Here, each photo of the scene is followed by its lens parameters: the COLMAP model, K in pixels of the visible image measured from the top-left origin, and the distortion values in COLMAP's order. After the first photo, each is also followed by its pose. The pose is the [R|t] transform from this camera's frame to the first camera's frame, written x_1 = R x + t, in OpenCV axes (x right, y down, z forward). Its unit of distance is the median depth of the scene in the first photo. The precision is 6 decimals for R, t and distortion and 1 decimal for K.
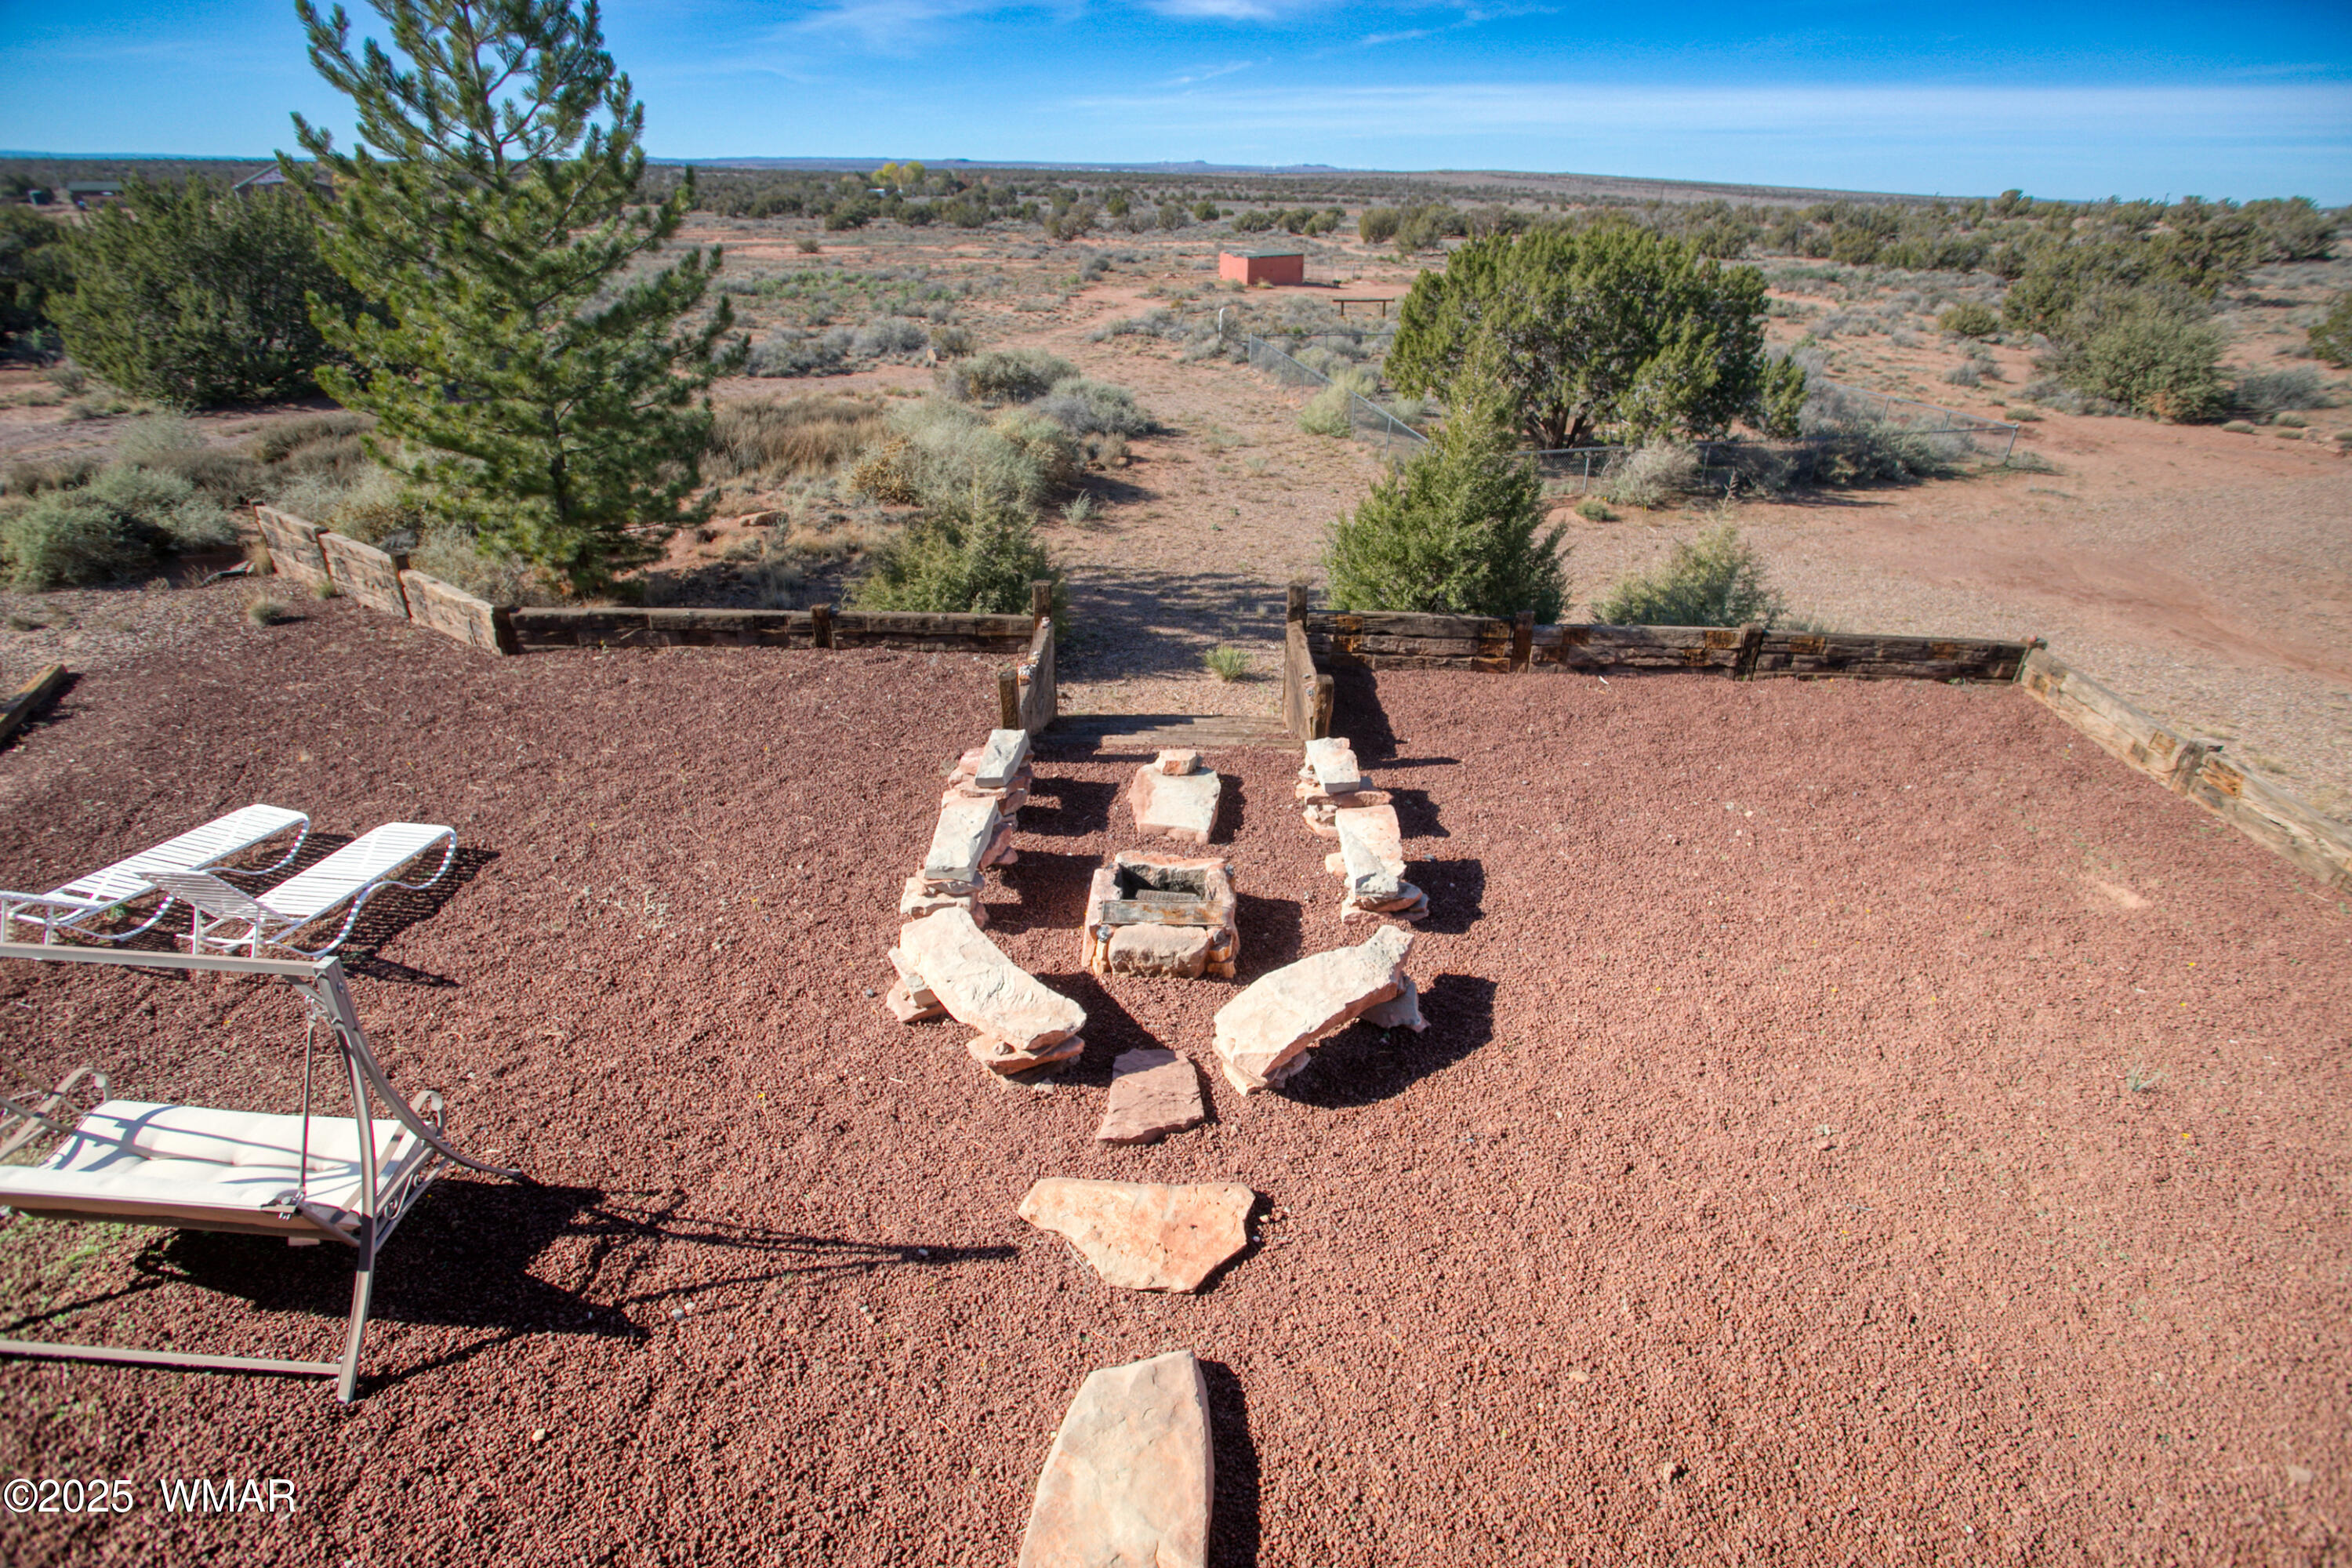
lens RADIAL K [[1141.6, 0, 1187.7], [0, 1141.6, 770.3], [0, 0, 1]] dist [-0.040762, 0.010759]
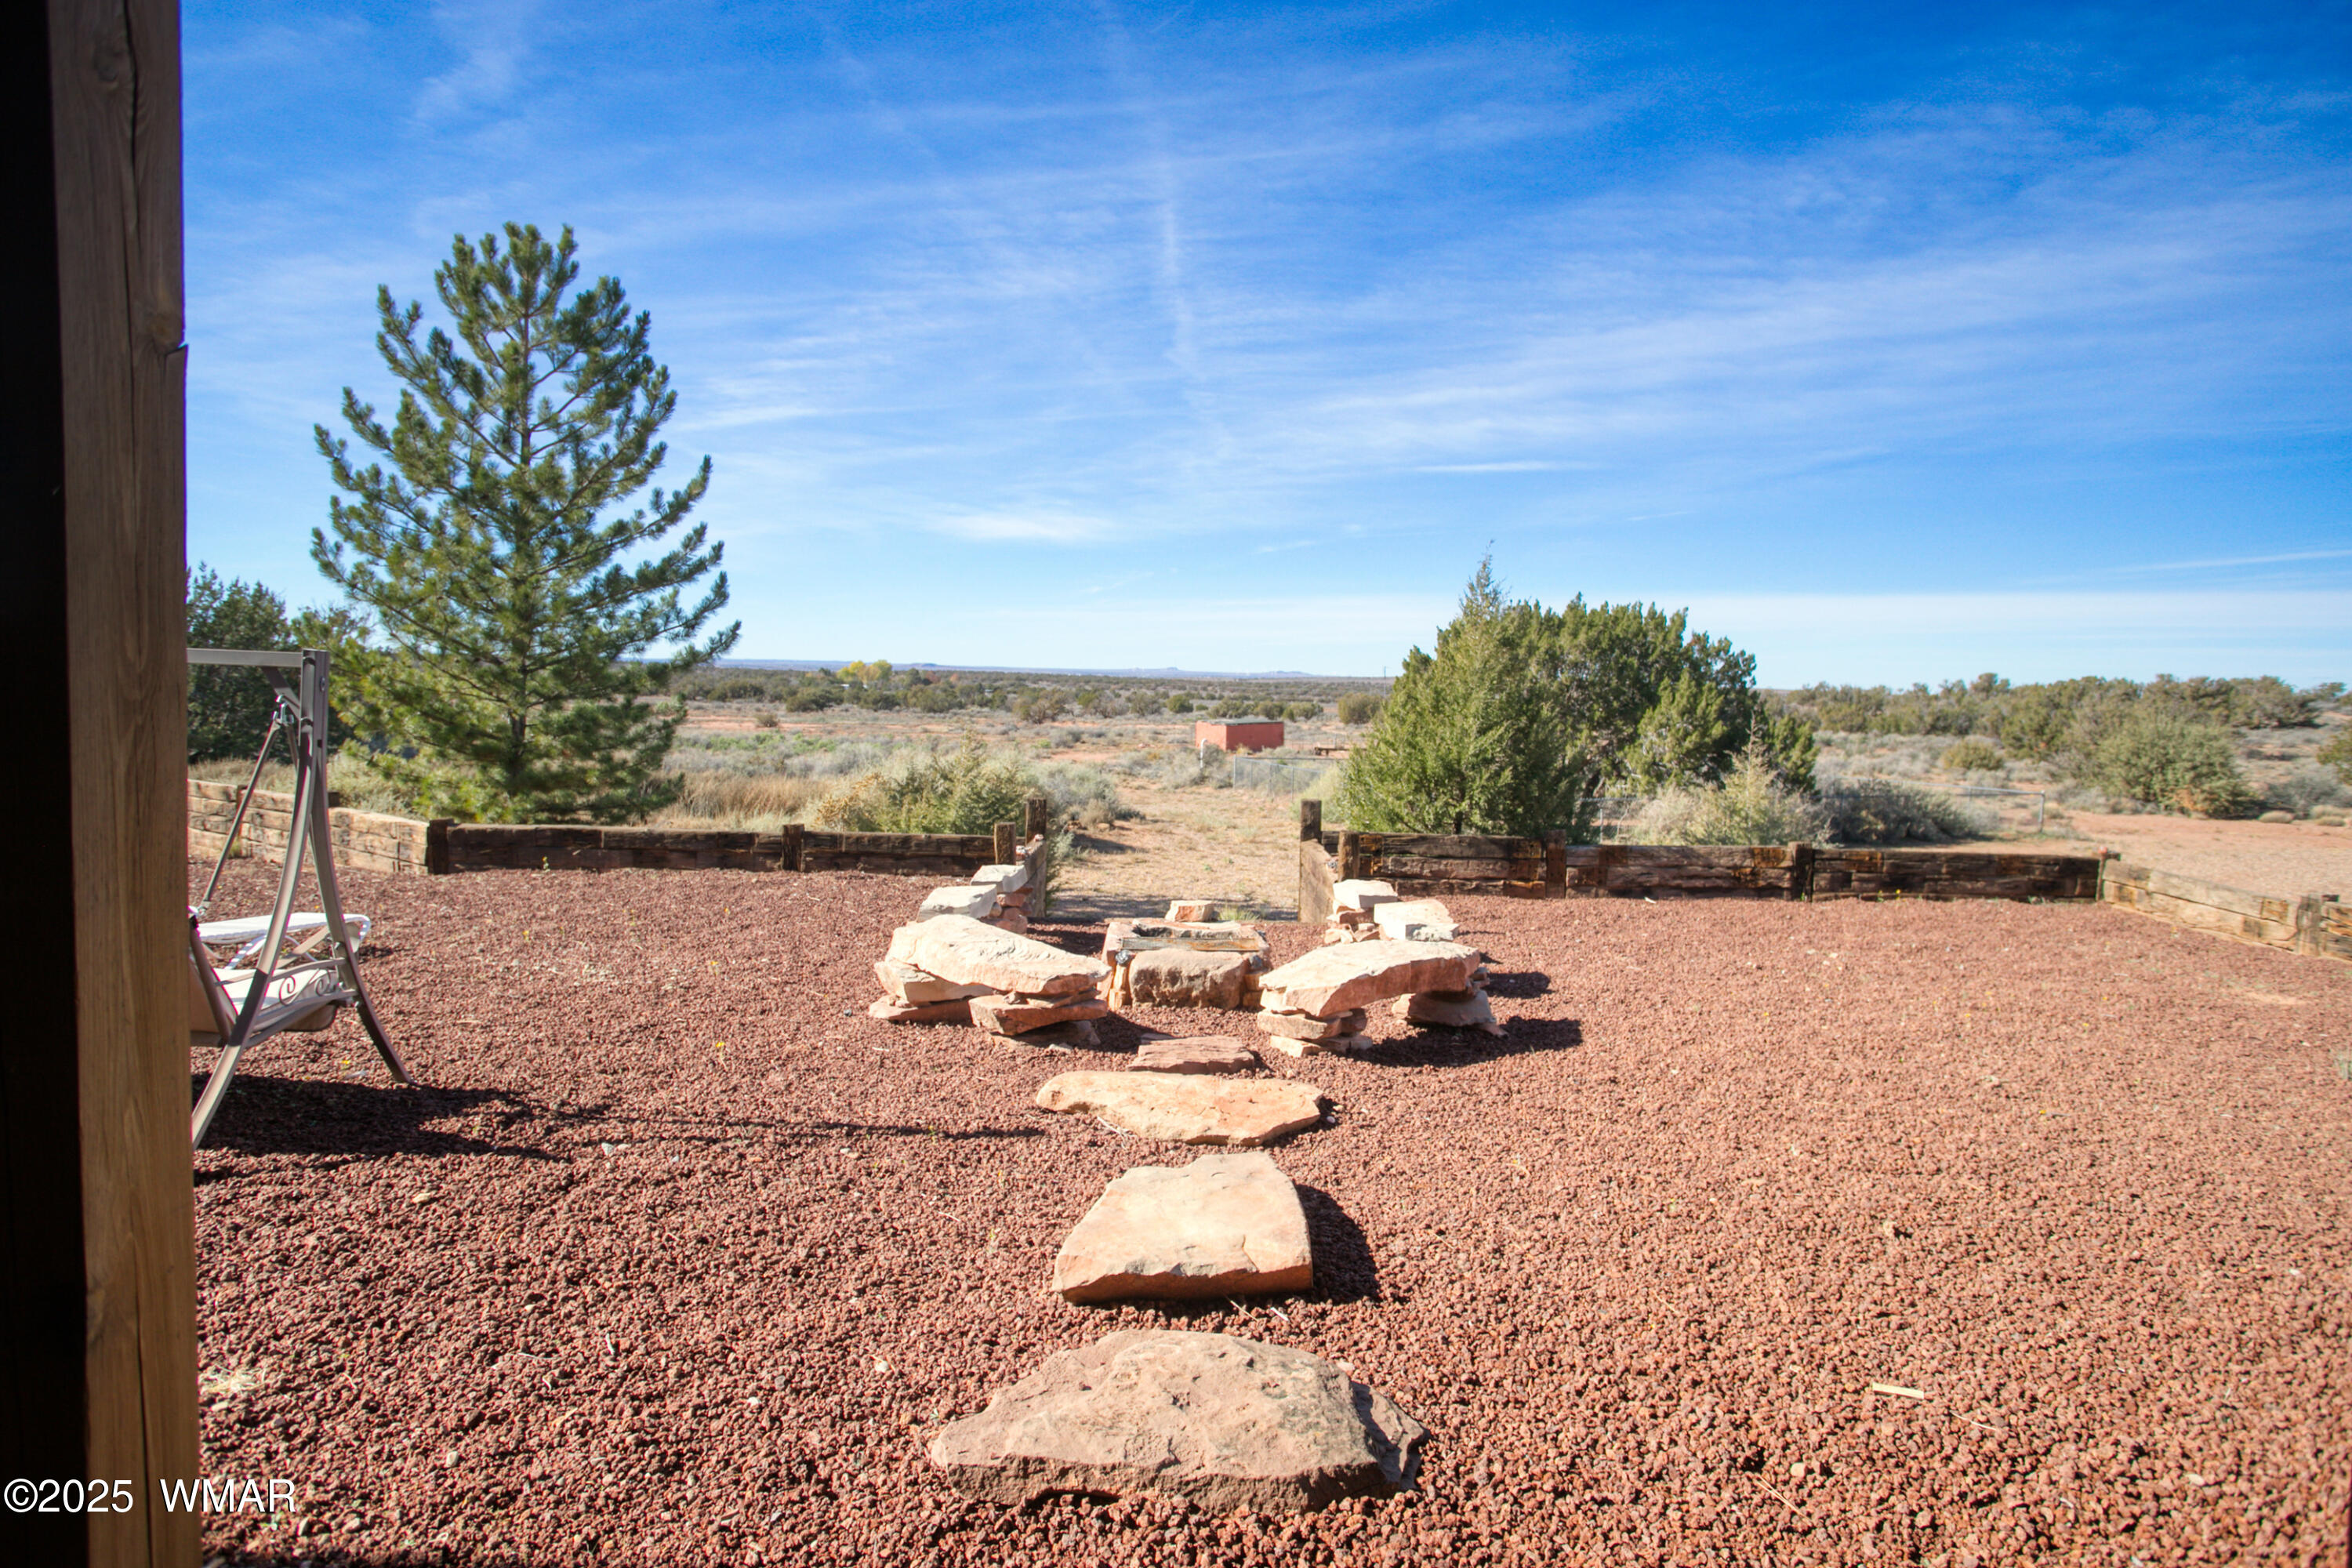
lens RADIAL K [[1301.4, 0, 1183.2], [0, 1301.4, 771.0], [0, 0, 1]] dist [-0.036852, 0.004889]
pose [[0.999782, 0.005292, 0.020194, -0.027824], [0.003561, 0.909924, -0.414759, 0.242744], [-0.020570, 0.414741, 0.909707, 0.021418]]
